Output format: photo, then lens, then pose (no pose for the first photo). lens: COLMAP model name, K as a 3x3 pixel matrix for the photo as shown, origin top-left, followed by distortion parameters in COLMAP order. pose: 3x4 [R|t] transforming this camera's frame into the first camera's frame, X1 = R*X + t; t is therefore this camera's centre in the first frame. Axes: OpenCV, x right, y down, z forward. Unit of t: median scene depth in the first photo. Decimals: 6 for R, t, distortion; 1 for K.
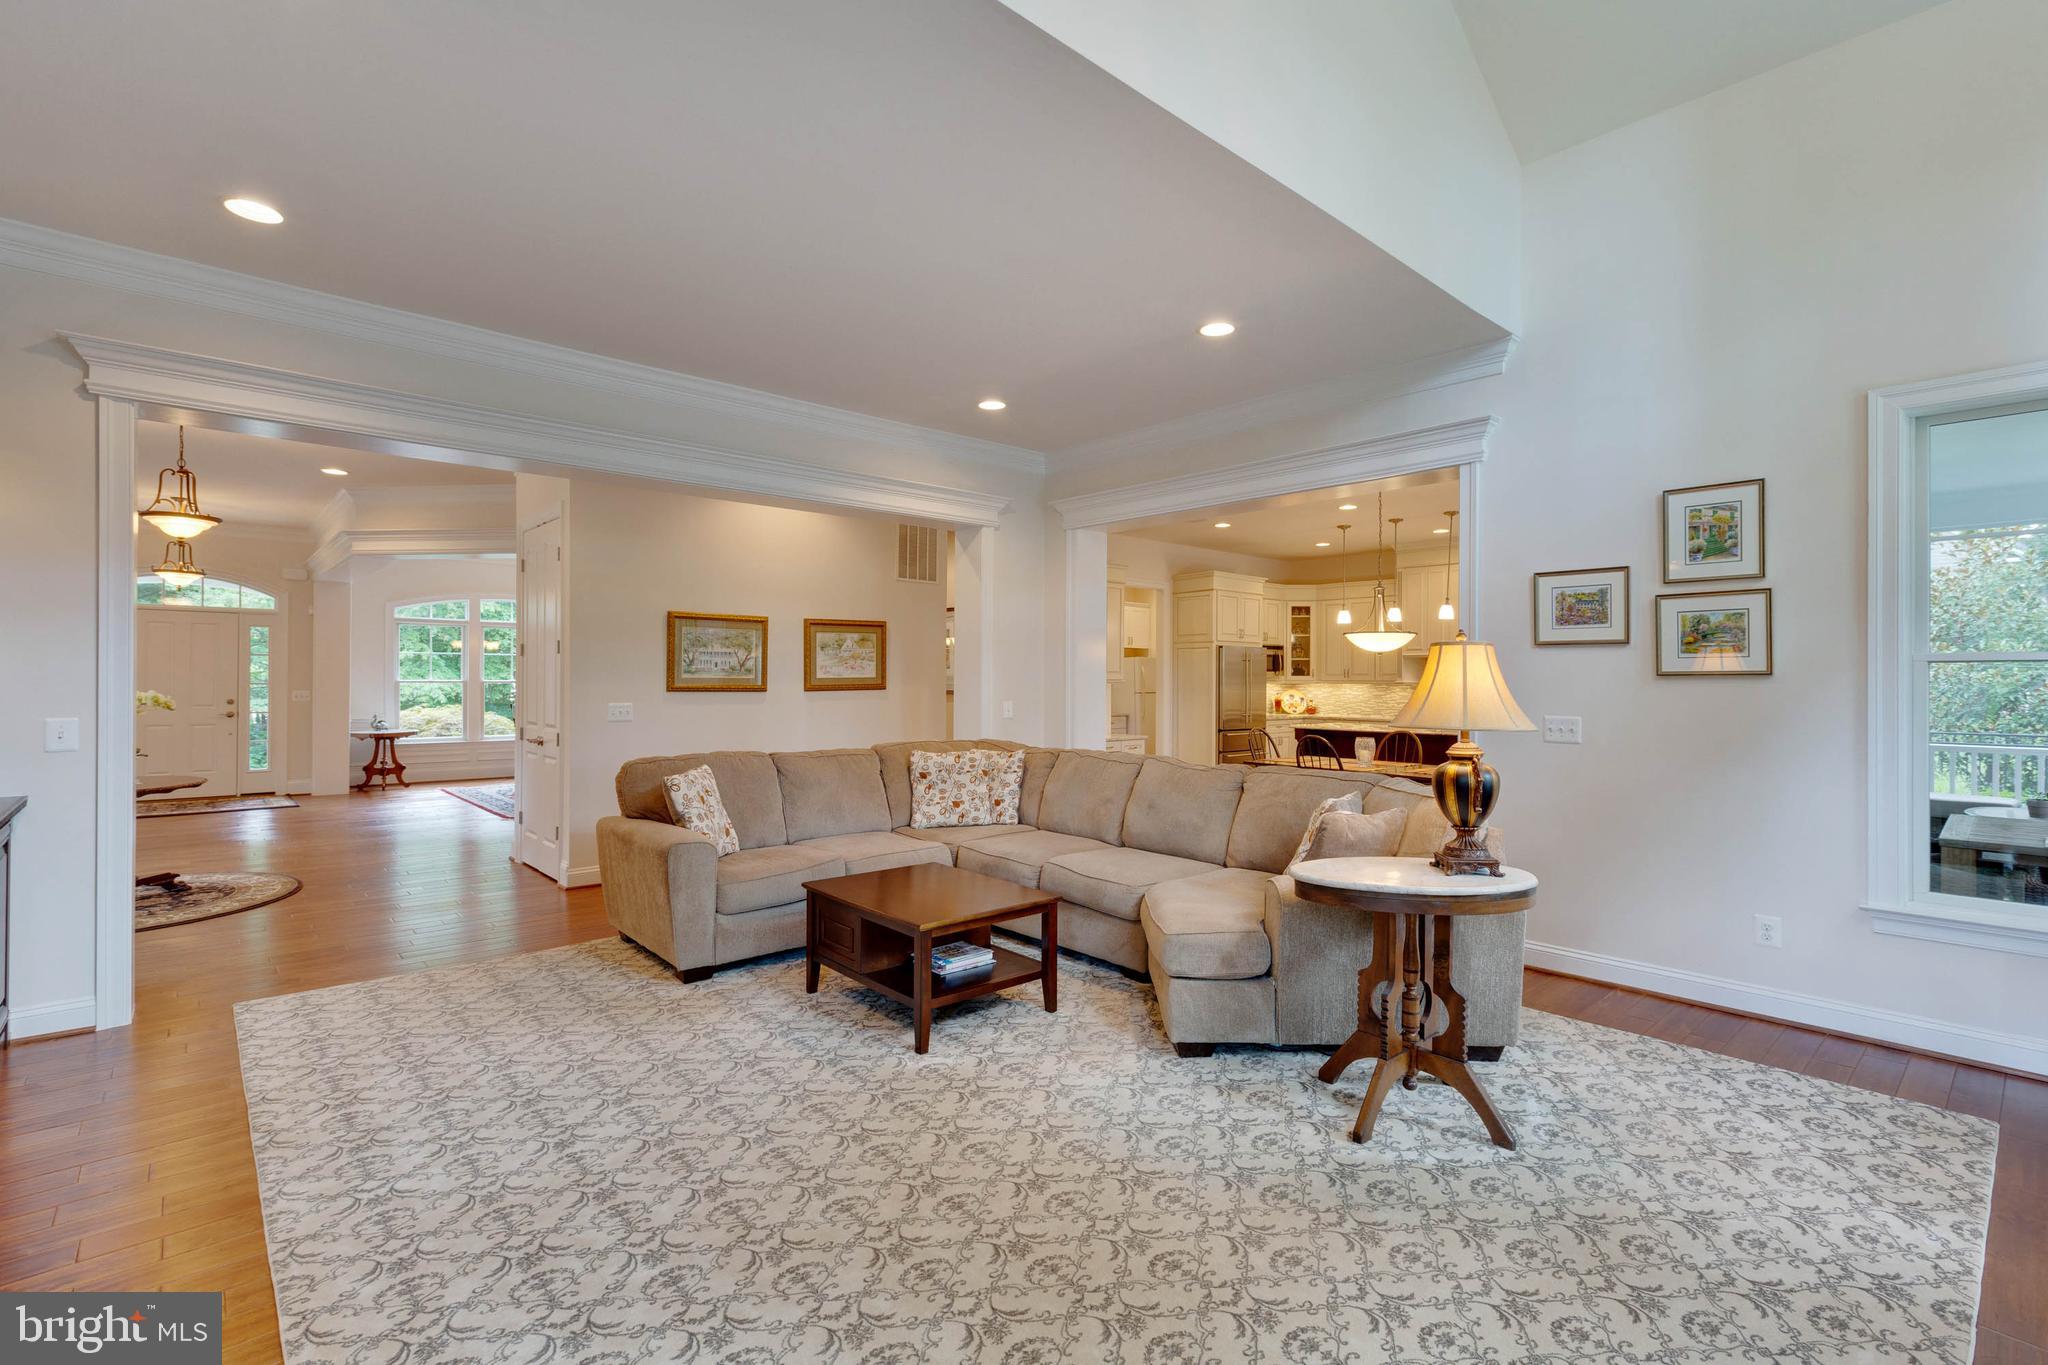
lens RADIAL K [[918.5, 0, 1018.3], [0, 918.5, 683.7], [0, 0, 1]] dist [0.015085, -0.001514]
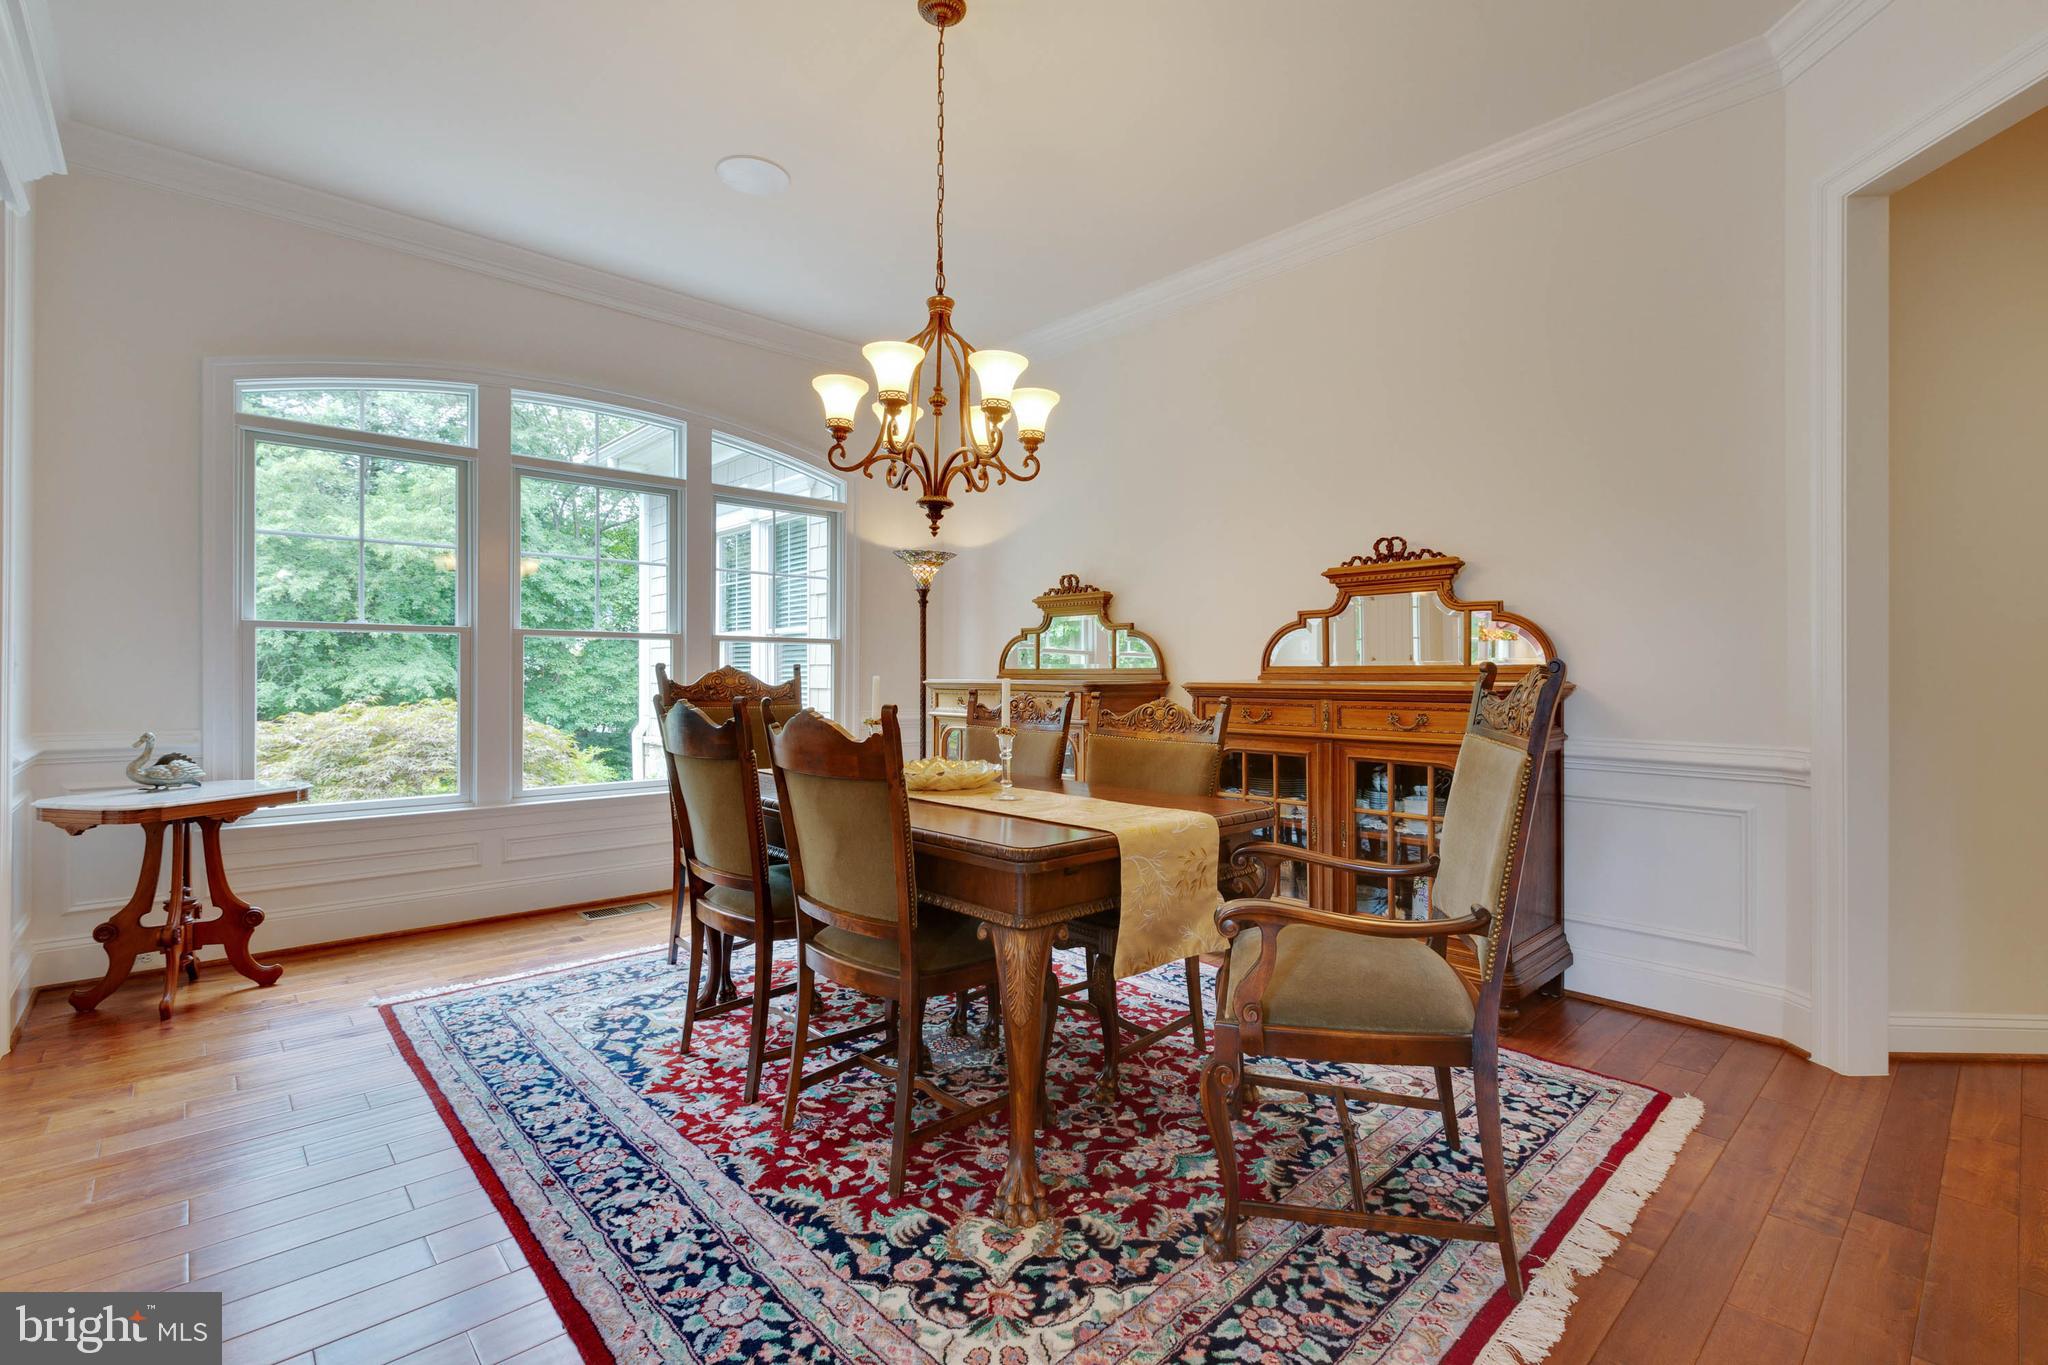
lens RADIAL K [[918.5, 0, 1023.6], [0, 918.5, 689.3], [0, 0, 1]] dist [0.015085, -0.001514]
pose [[0.999917, 0.008041, 0.010042, -0.423267], [-0.008135, 0.999924, 0.009302, 0.013154], [-0.009966, -0.009383, 0.999906, 0.701729]]
